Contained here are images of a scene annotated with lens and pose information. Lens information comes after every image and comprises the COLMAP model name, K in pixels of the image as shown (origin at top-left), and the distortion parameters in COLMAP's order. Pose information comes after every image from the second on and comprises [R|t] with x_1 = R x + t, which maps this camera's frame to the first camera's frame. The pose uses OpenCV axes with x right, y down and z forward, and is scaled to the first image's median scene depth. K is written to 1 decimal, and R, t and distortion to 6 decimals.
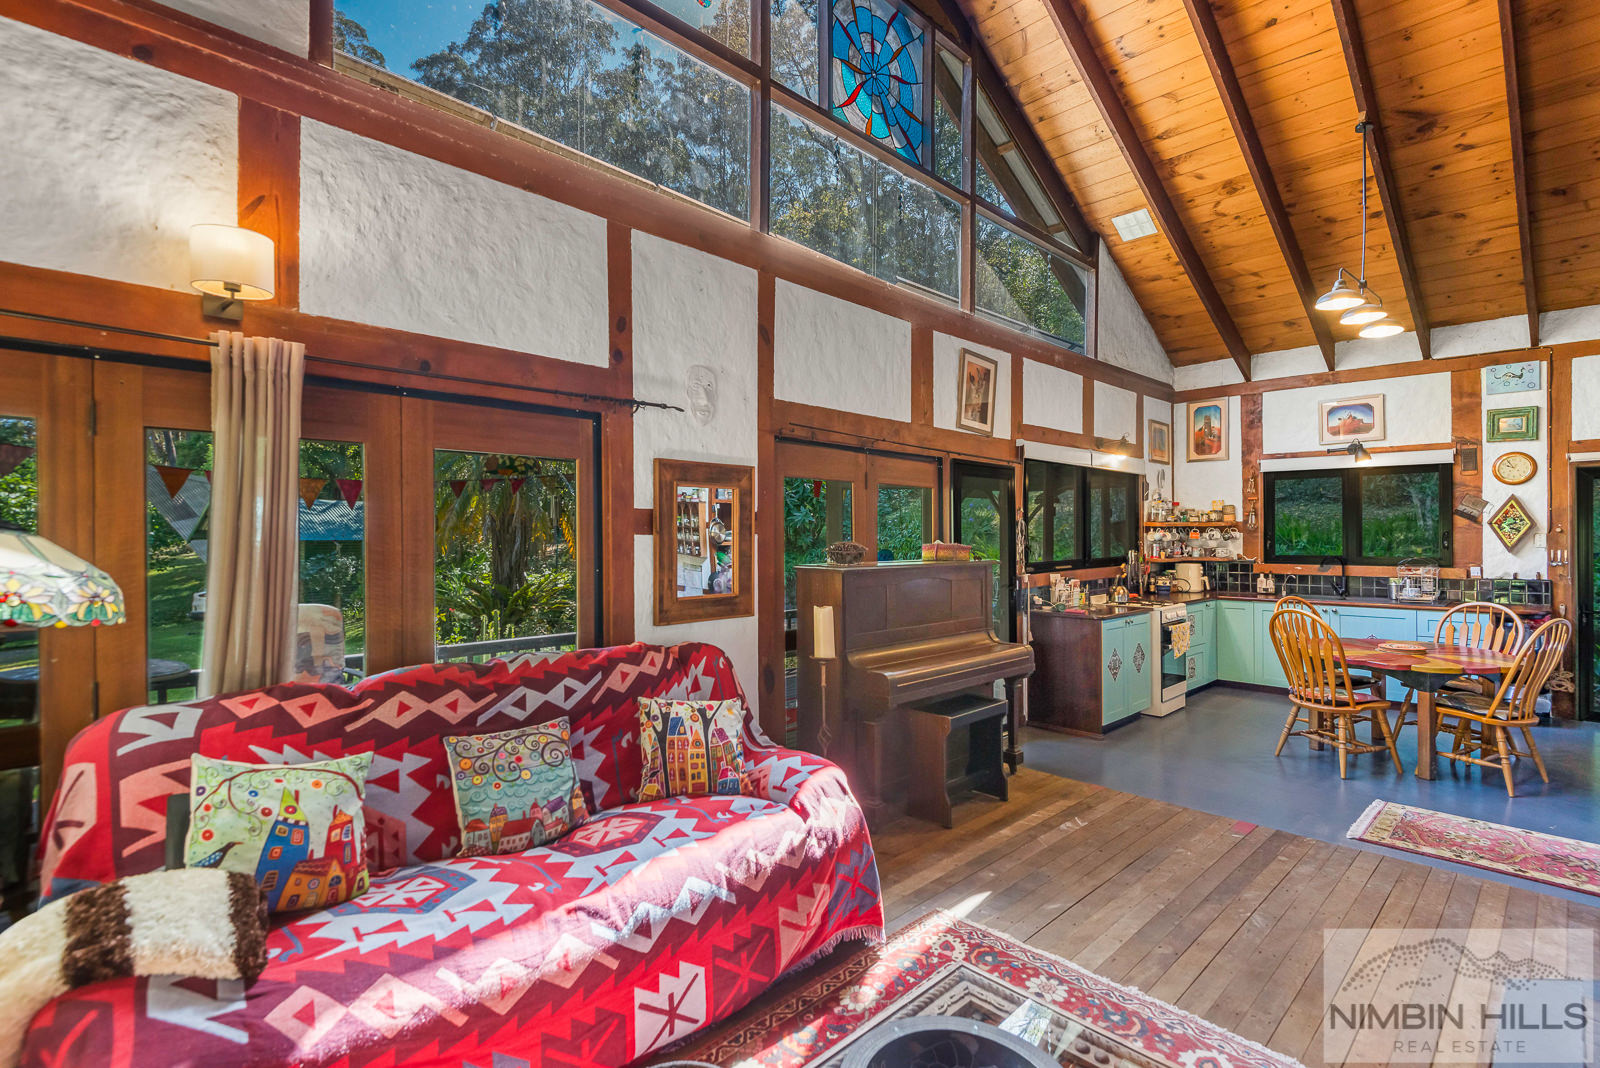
lens RADIAL K [[759.3, 0, 813.0], [0, 759.3, 534.6], [0, 0, 1]] dist [0.040195, -0.024880]
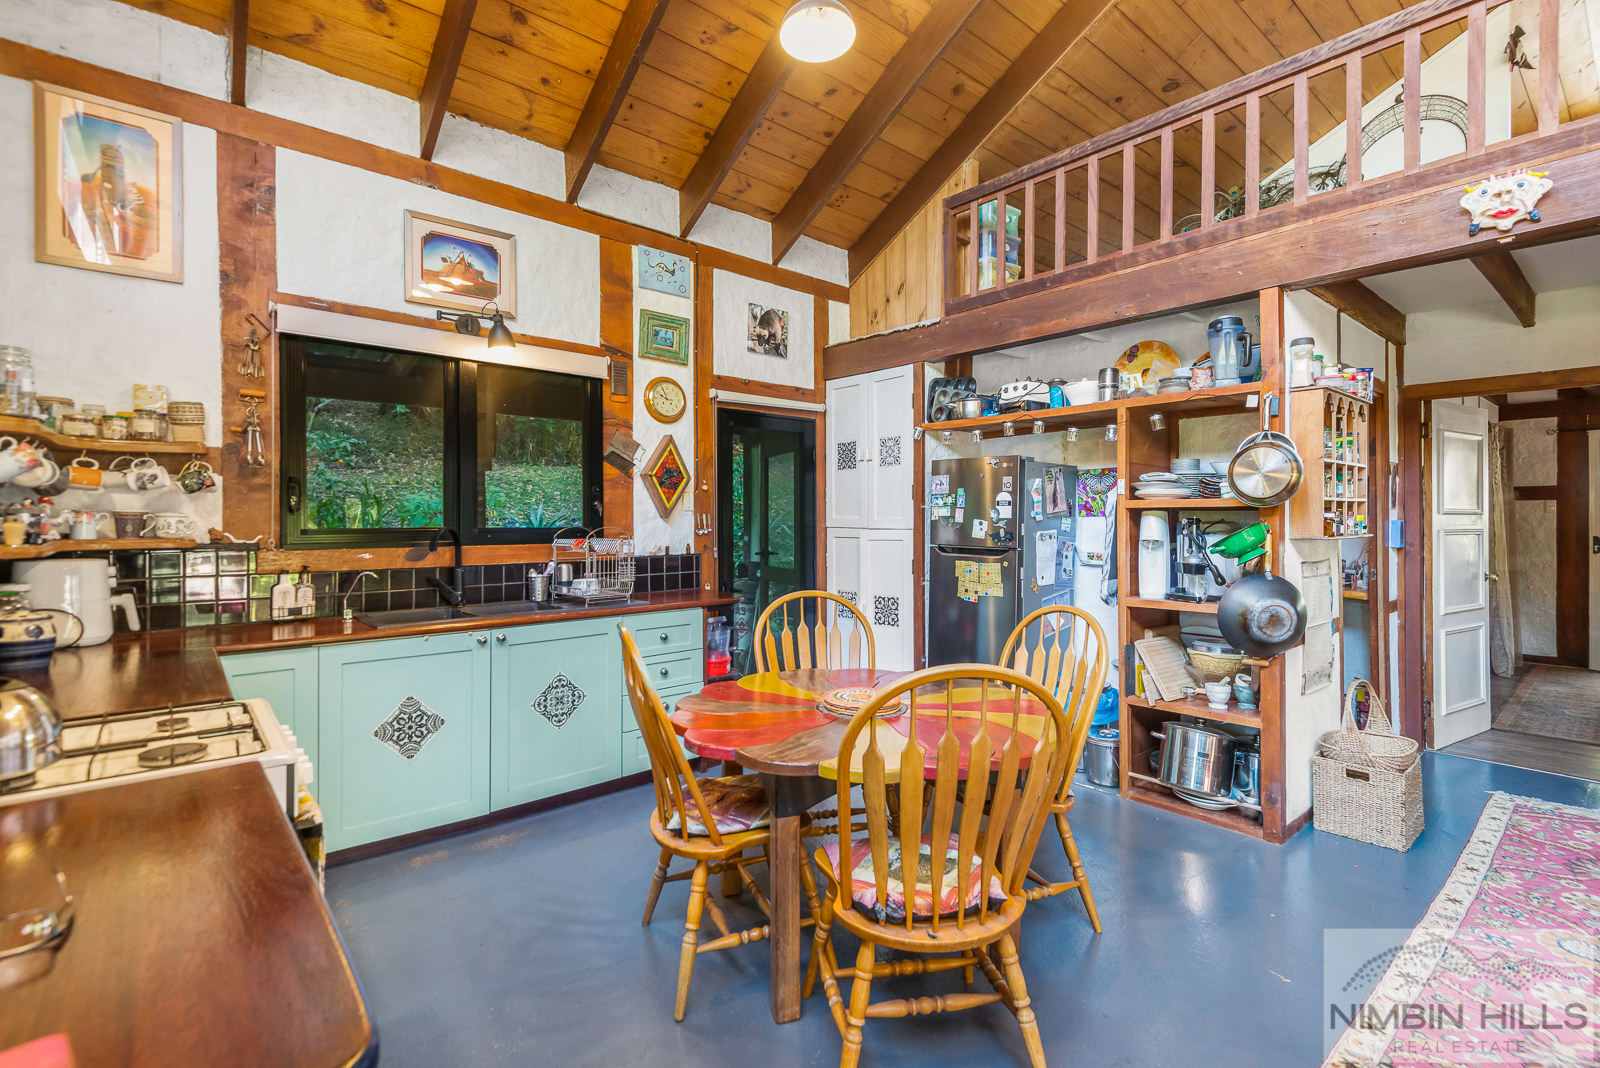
lens RADIAL K [[738.7, 0, 812.5], [0, 738.7, 511.2], [0, 0, 1]] dist [0.033704, -0.019656]
pose [[0.070641, 0.013677, 0.997408, 0.319330], [0.001827, 0.999903, -0.013841, 0.036328], [-0.997500, 0.002800, 0.070609, 1.094025]]
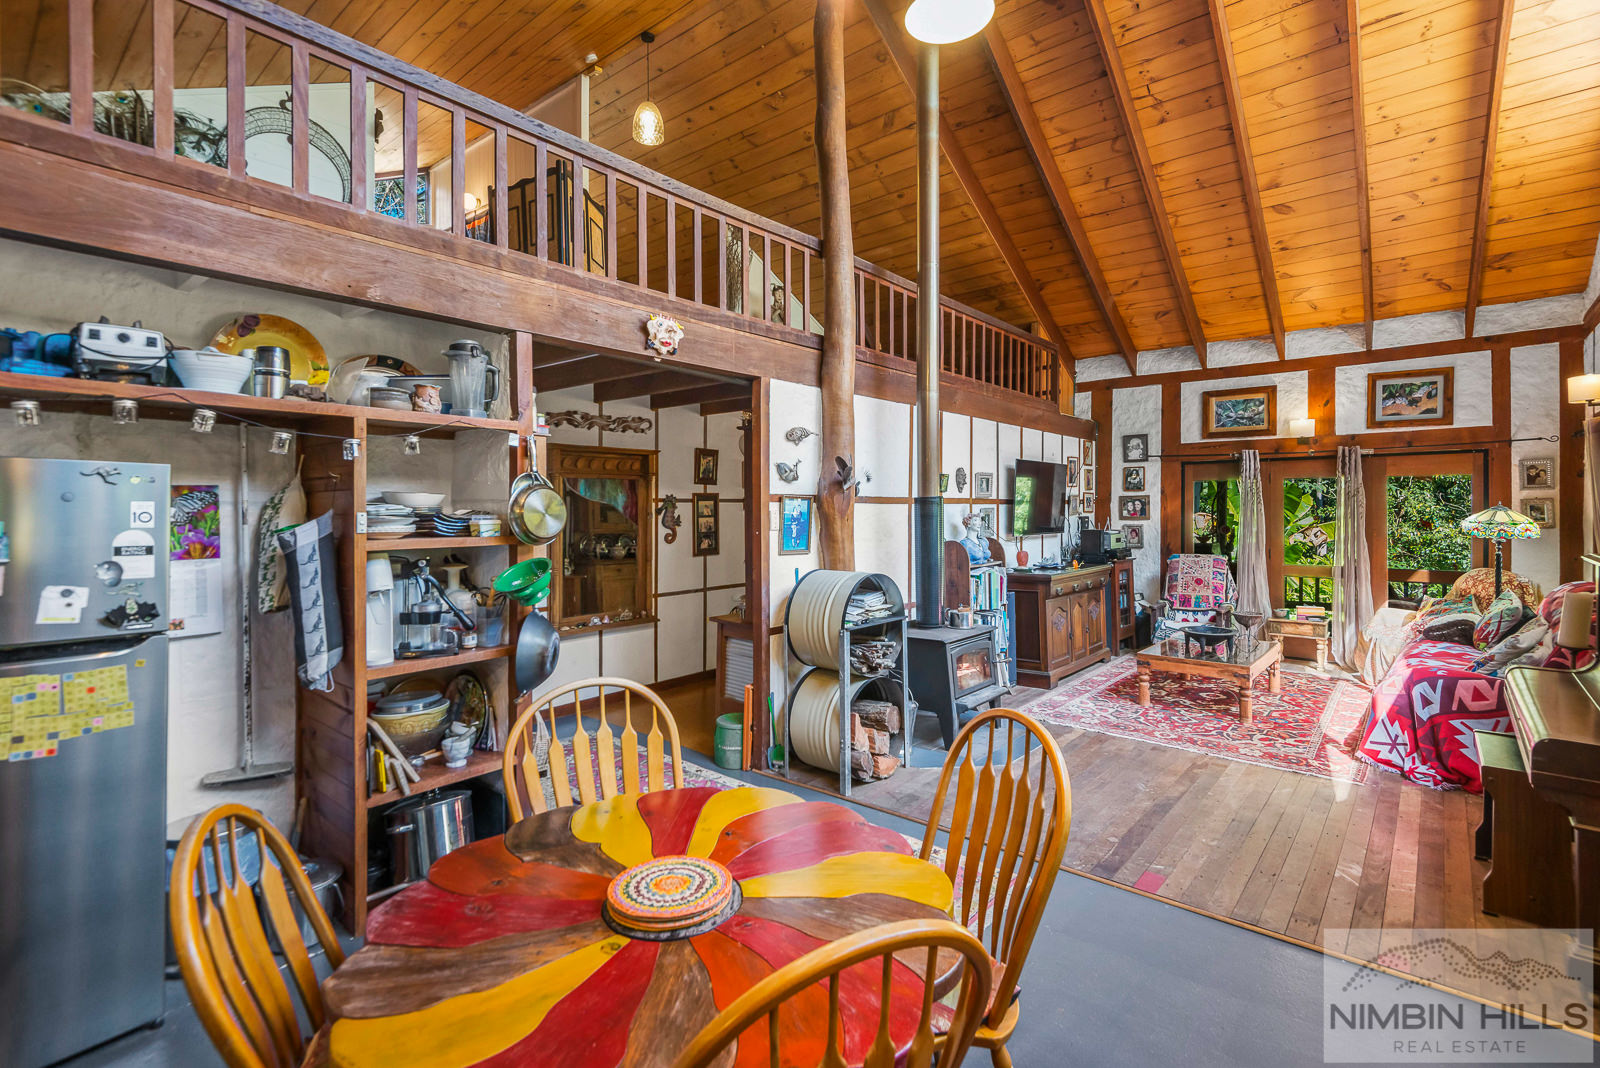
lens RADIAL K [[738.7, 0, 812.5], [0, 738.7, 511.2], [0, 0, 1]] dist [0.033704, -0.019656]
pose [[-0.996421, 0.002740, -0.084484, 0.799568], [0.001899, 0.999948, 0.010028, -0.012305], [0.084507, 0.009831, -0.996374, 1.428221]]
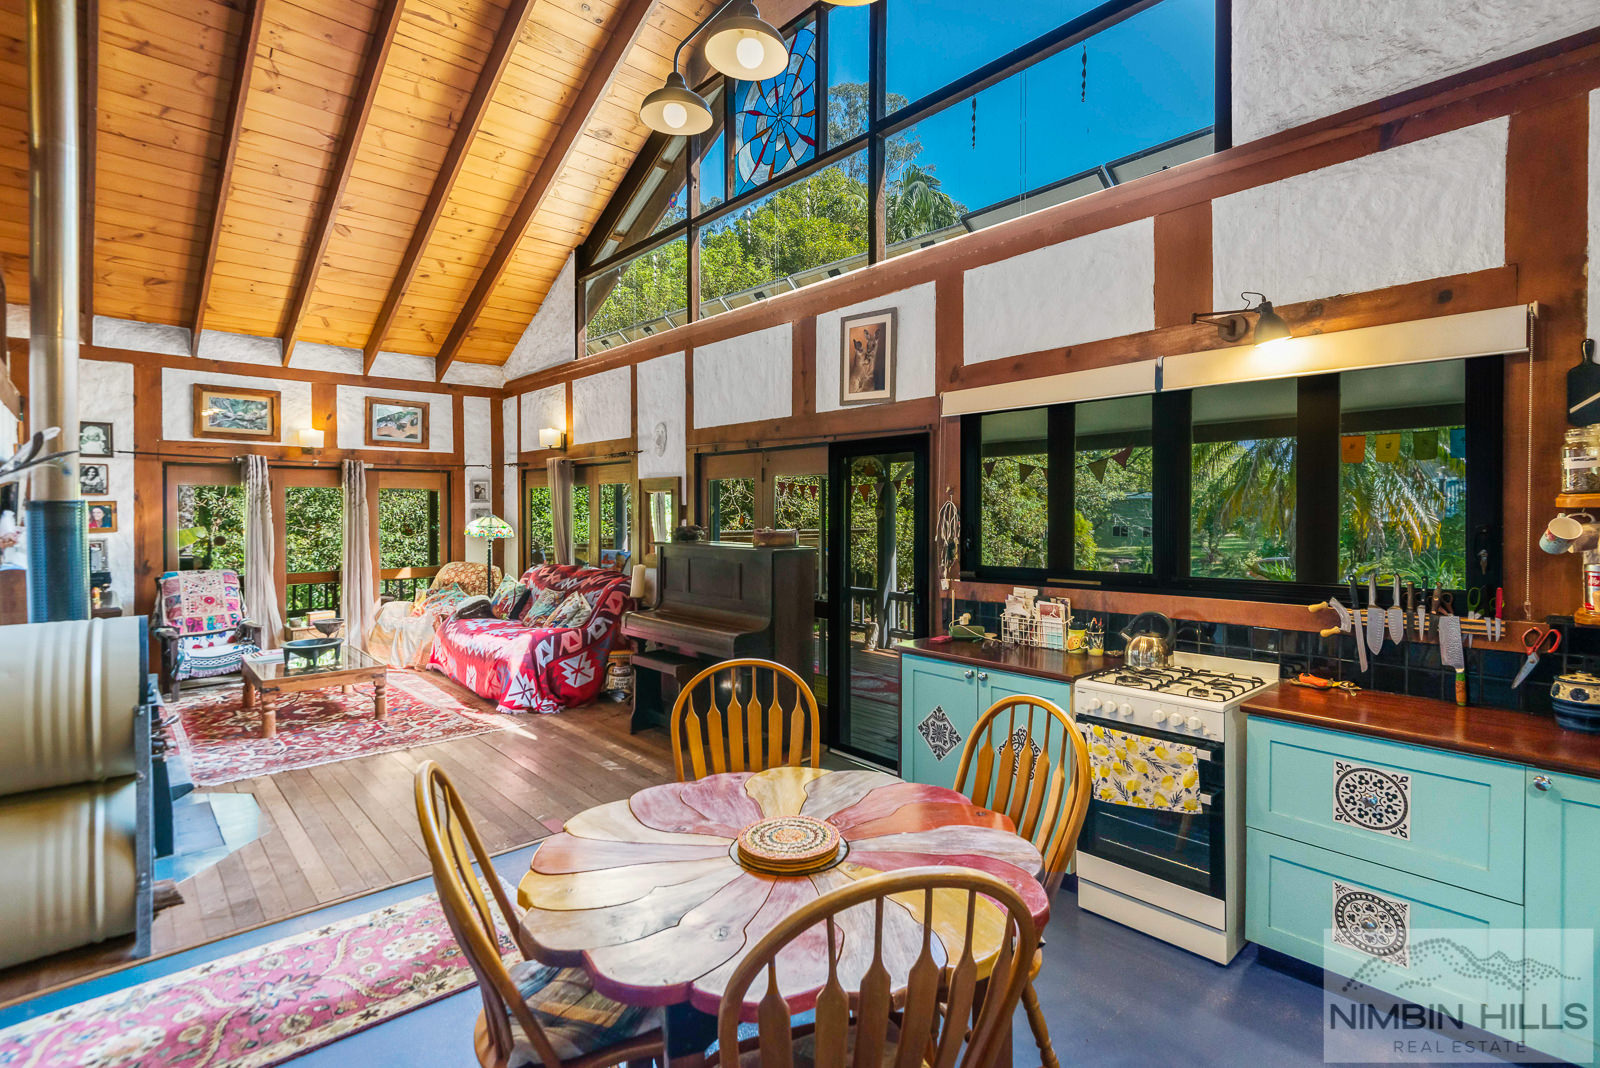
lens RADIAL K [[757.9, 0, 822.2], [0, 757.9, 518.9], [0, 0, 1]] dist [0.035688, -0.024296]
pose [[-0.038375, 0.008314, -0.999229, 1.232663], [-0.002061, 0.999963, 0.008399, -0.012064], [0.999261, 0.002382, -0.038357, 1.122874]]
